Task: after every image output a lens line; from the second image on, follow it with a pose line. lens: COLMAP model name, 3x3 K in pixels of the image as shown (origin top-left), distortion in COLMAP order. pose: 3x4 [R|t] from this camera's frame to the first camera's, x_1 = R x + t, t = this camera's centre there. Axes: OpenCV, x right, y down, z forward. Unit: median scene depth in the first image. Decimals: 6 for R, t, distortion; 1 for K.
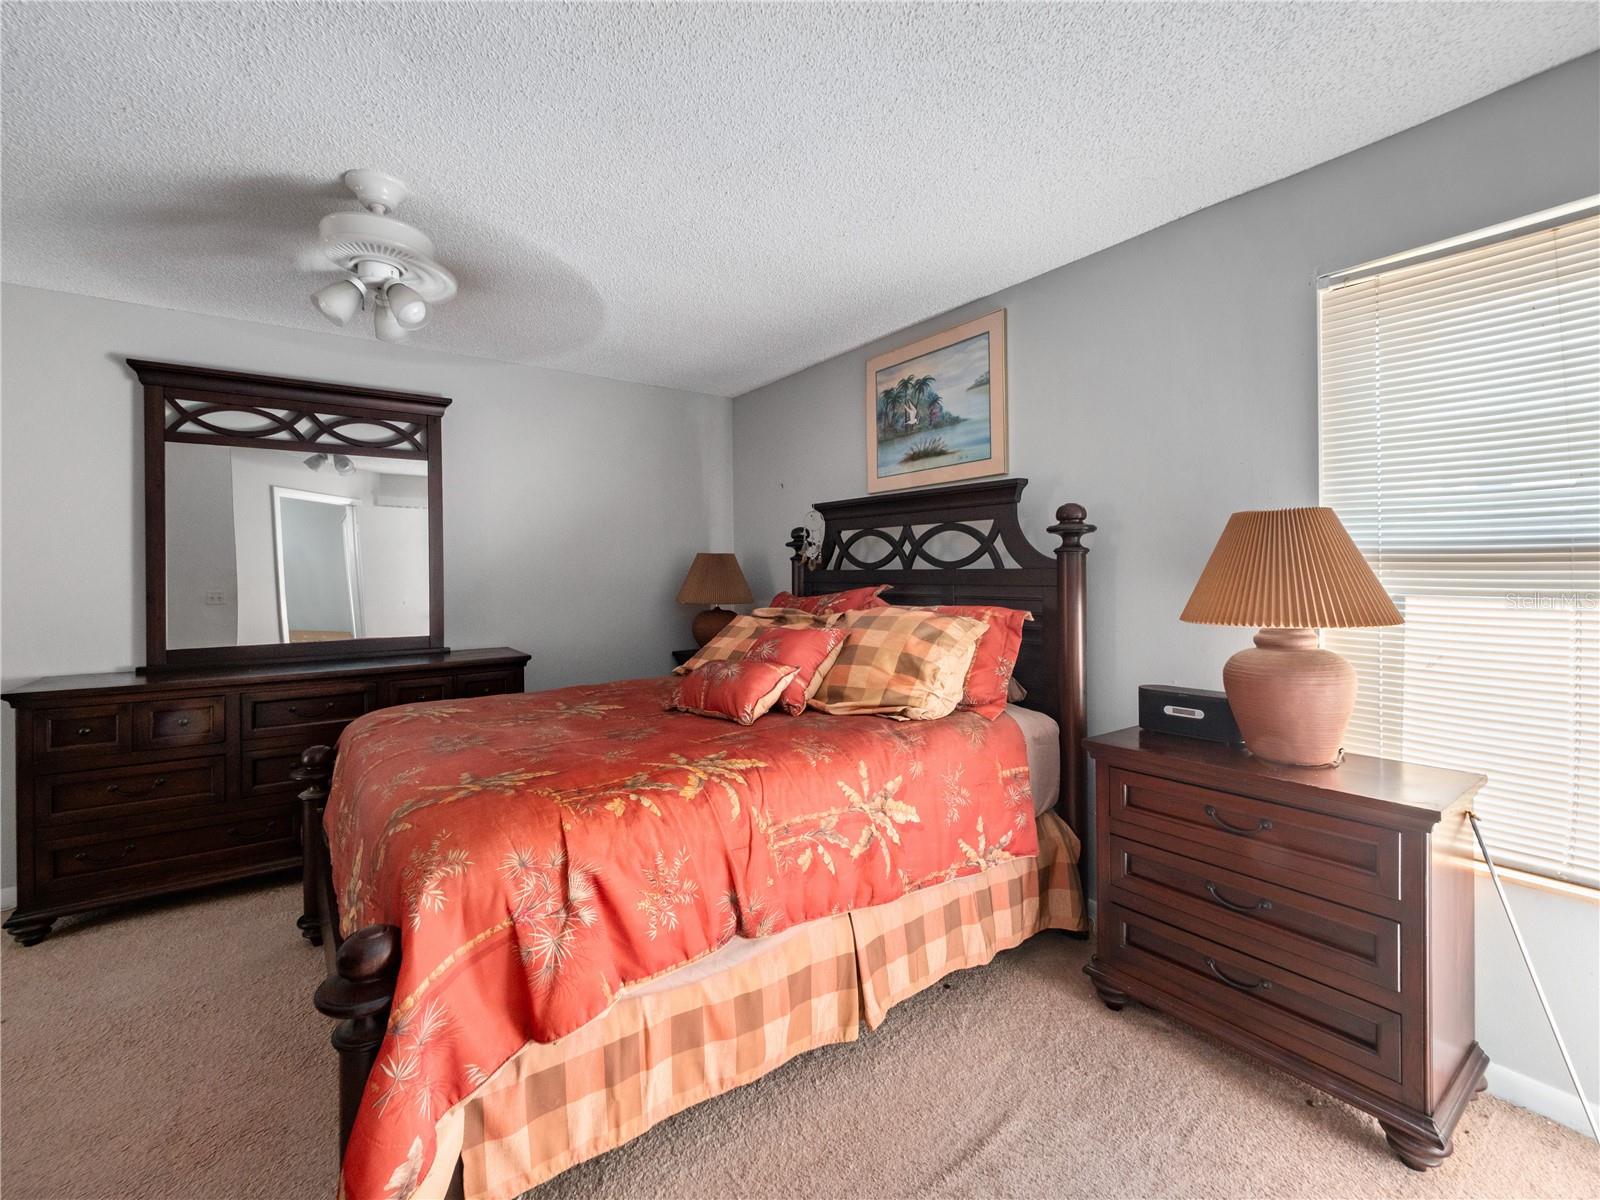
lens RADIAL K [[650.6, 0, 798.4], [0, 650.6, 562.4], [0, 0, 1]] dist [-0.000105, -0.000036]
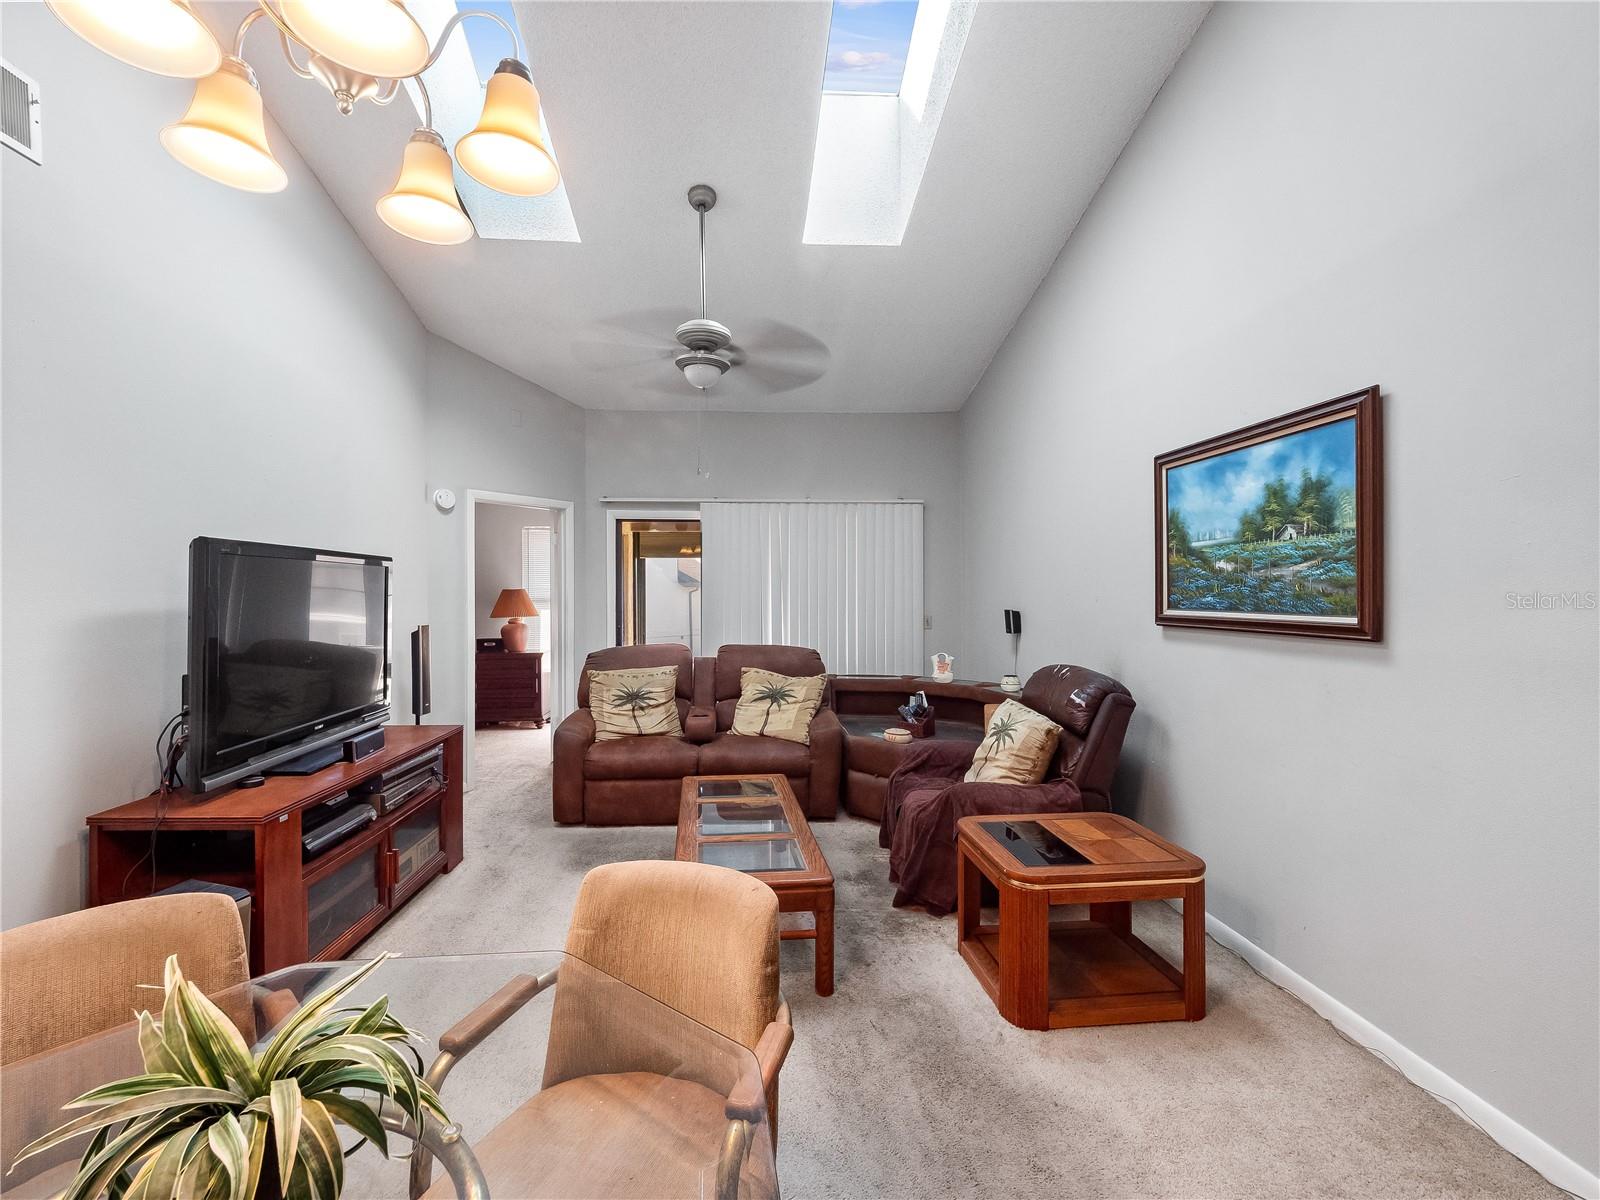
lens RADIAL K [[682.5, 0, 796.2], [0, 682.5, 592.5], [0, 0, 1]] dist [0.021562, -0.028294]
pose [[0.542196, 0.010339, 0.840188, -1.123446], [-0.006000, 0.999946, -0.008433, -0.019563], [-0.840230, -0.000468, 0.542229, -1.658788]]
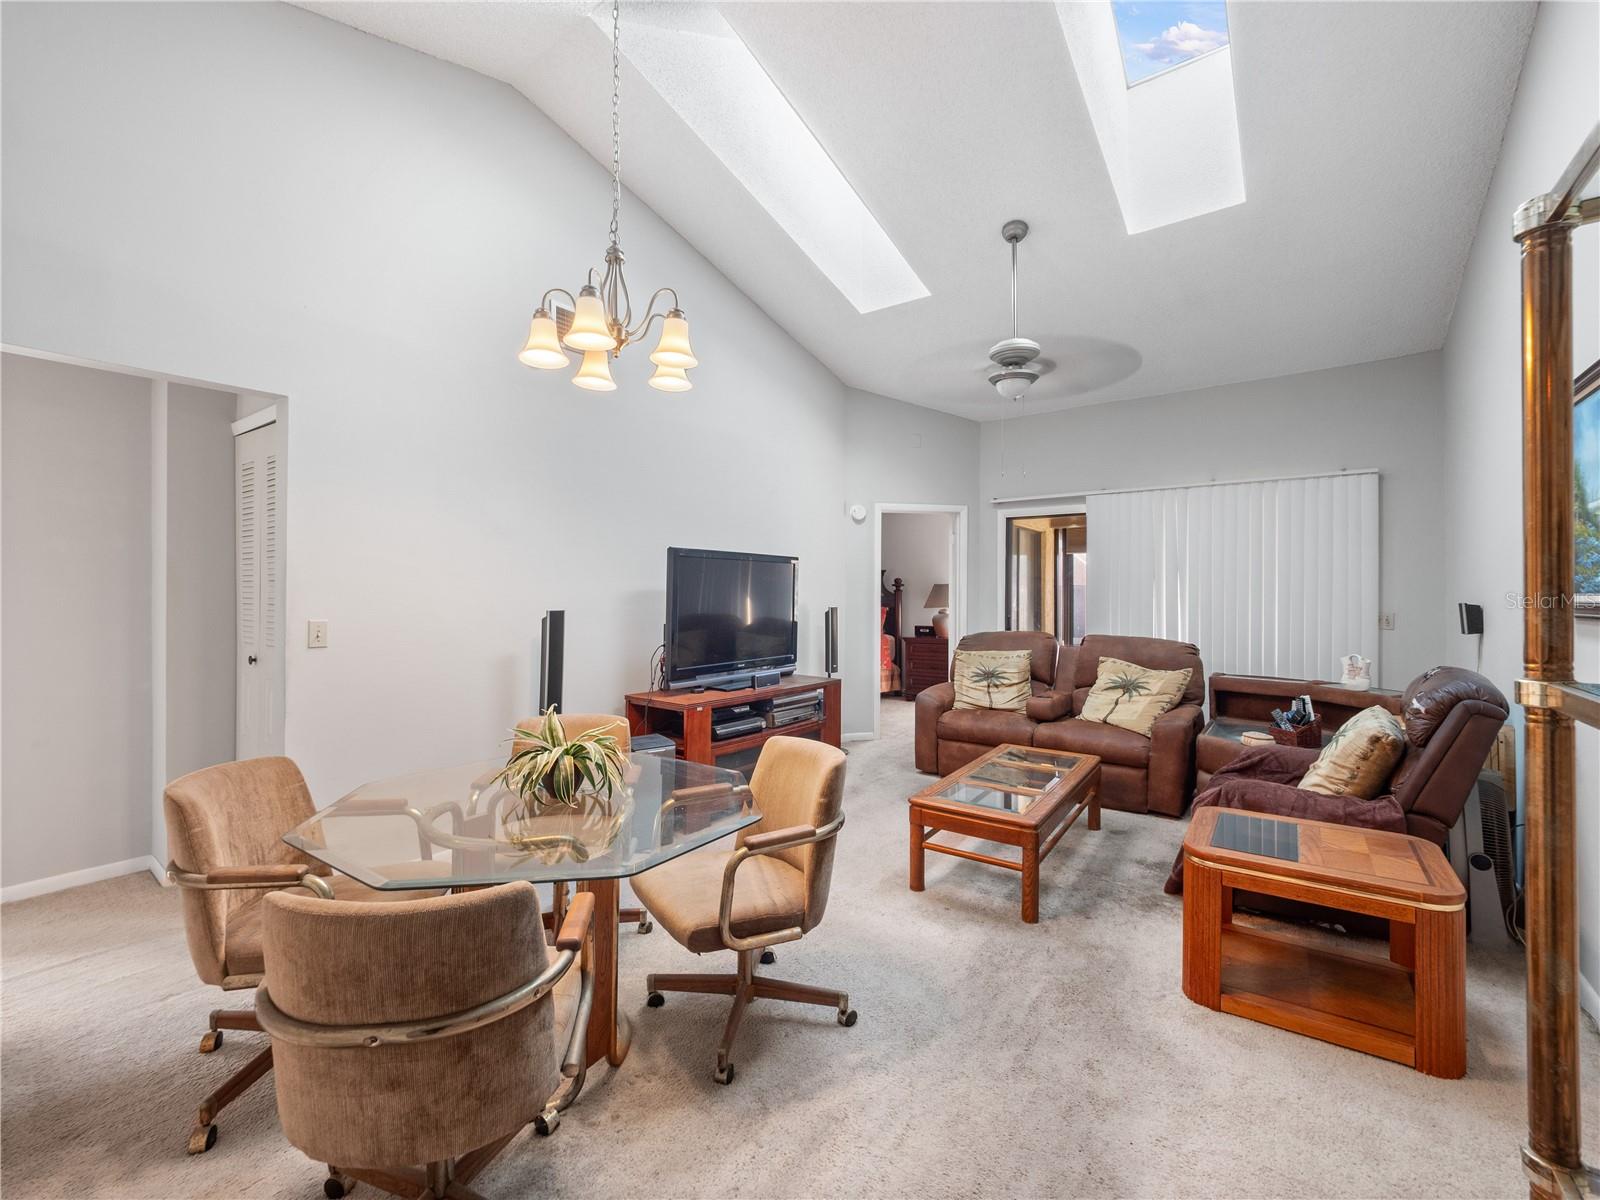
lens RADIAL K [[682.6, 0, 795.3], [0, 682.6, 585.1], [0, 0, 1]] dist [-0.004355, -0.000599]
pose [[0.956979, 0.016405, 0.289693, -1.009622], [-0.013251, 0.999830, -0.012848, 0.003790], [-0.289854, 0.008456, 0.957033, -2.027333]]
